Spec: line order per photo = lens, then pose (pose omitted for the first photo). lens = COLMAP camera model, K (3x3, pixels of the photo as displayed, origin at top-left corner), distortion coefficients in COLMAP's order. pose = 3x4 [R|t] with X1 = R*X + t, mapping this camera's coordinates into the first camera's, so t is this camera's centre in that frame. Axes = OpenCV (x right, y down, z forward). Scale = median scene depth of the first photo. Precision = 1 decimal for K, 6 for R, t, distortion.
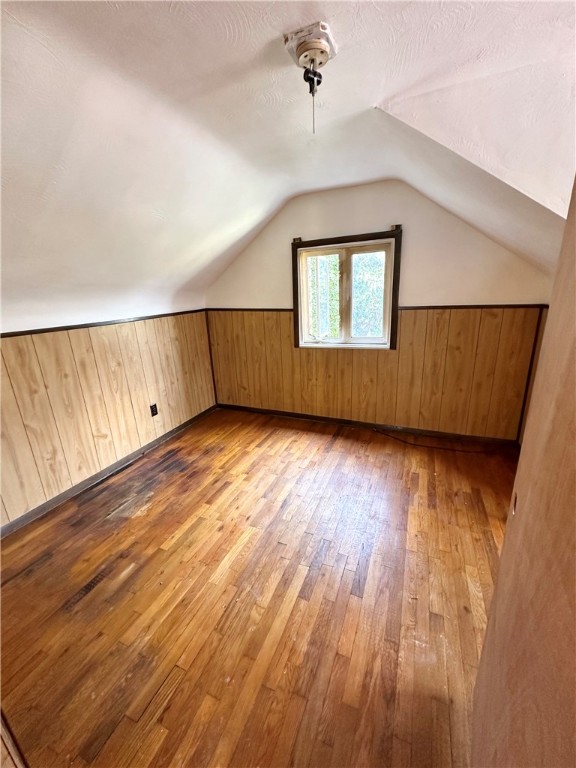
lens RADIAL K [[307.1, 0, 288.0], [0, 307.1, 384.0], [0, 0, 1]] dist [-0.001040, 0.000575]
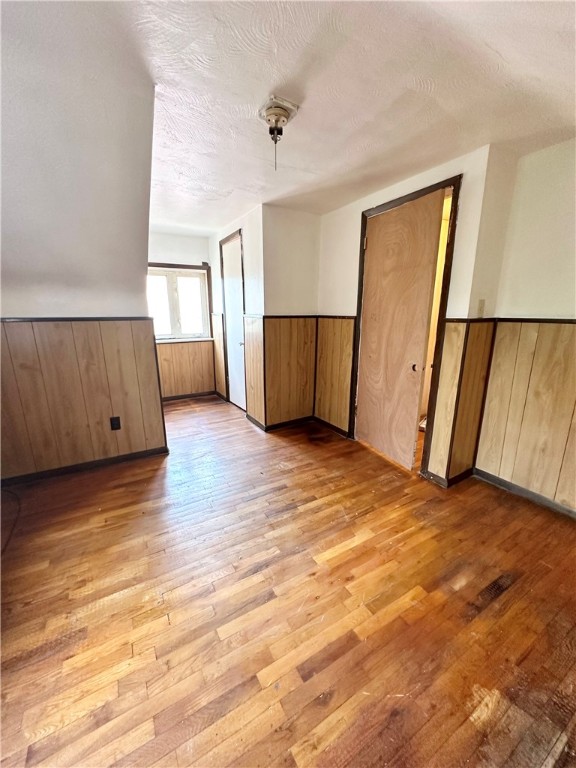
lens RADIAL K [[307.1, 0, 288.0], [0, 307.1, 384.0], [0, 0, 1]] dist [-0.001040, 0.000575]
pose [[-0.802135, -0.101829, 0.588396, -0.511497], [0.197942, 0.884300, 0.422885, -0.341979], [-0.563380, 0.455679, -0.689172, 1.424198]]
